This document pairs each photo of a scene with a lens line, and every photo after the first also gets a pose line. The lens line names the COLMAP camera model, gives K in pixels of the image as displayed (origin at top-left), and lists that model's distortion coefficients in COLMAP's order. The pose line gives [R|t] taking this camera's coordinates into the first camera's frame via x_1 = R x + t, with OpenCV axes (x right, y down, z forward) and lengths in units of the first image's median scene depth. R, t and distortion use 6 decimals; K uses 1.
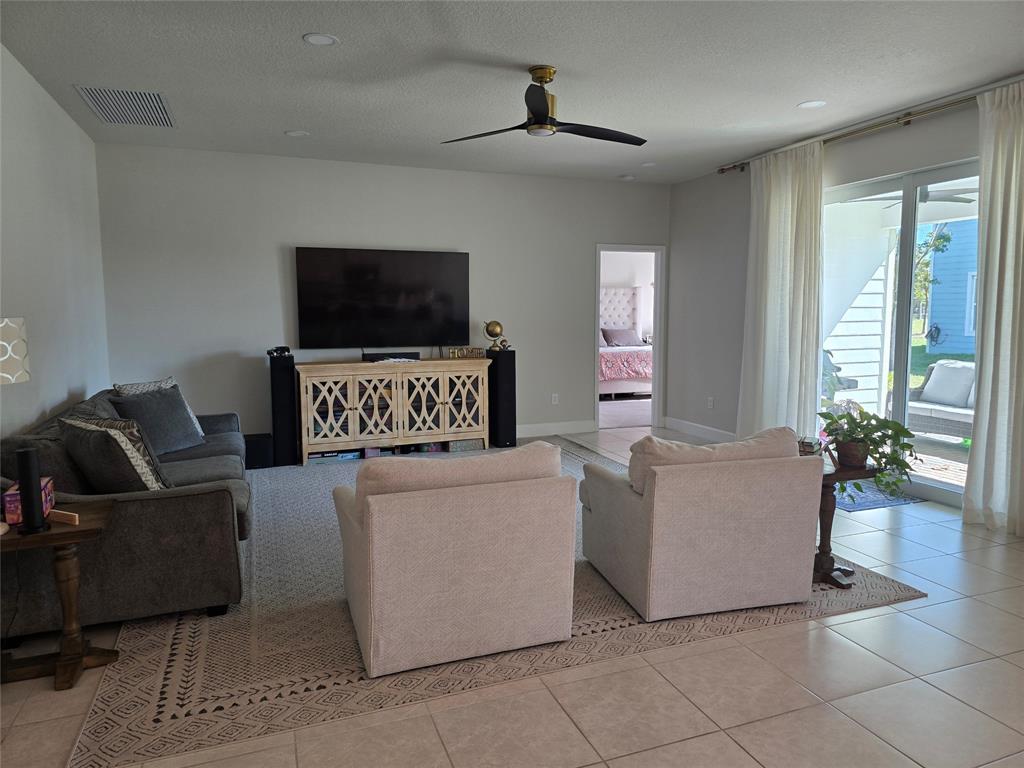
lens RADIAL K [[687.9, 0, 506.7], [0, 687.9, 379.4], [0, 0, 1]] dist [0.099295, -0.103155]
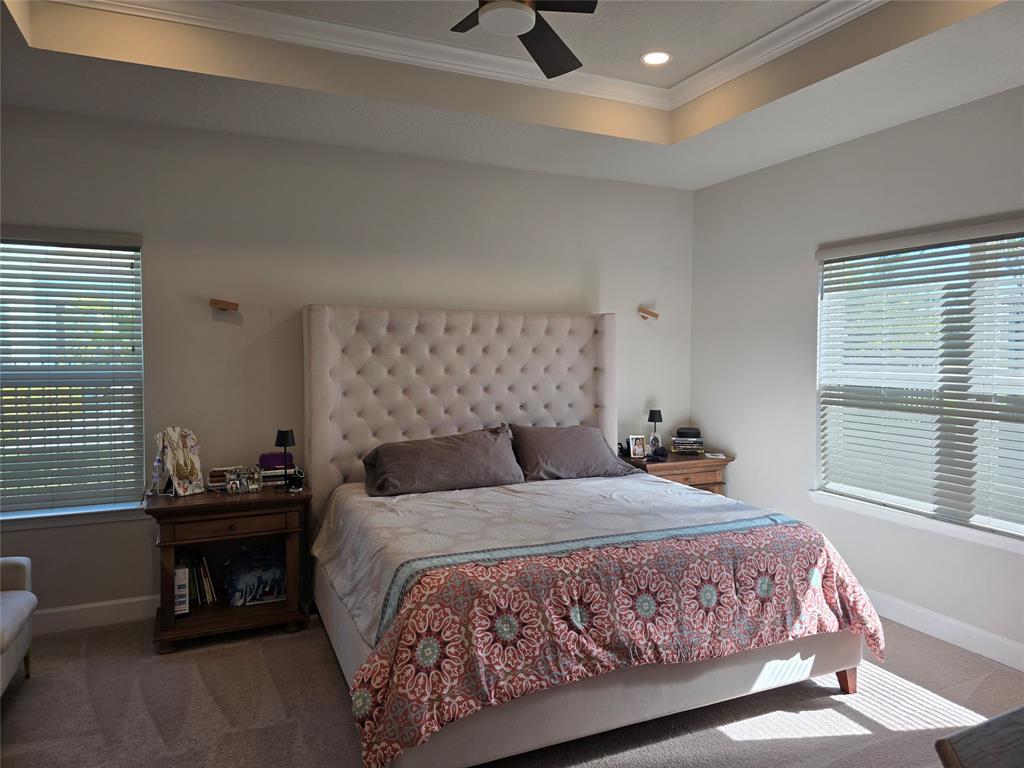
lens RADIAL K [[687.9, 0, 506.7], [0, 687.9, 379.4], [0, 0, 1]] dist [0.099295, -0.103155]
pose [[0.997738, 0.004100, 0.067094, 0.113618], [-0.000321, 0.998417, -0.056236, -0.078648], [-0.067219, 0.056088, 0.996161, 0.651648]]
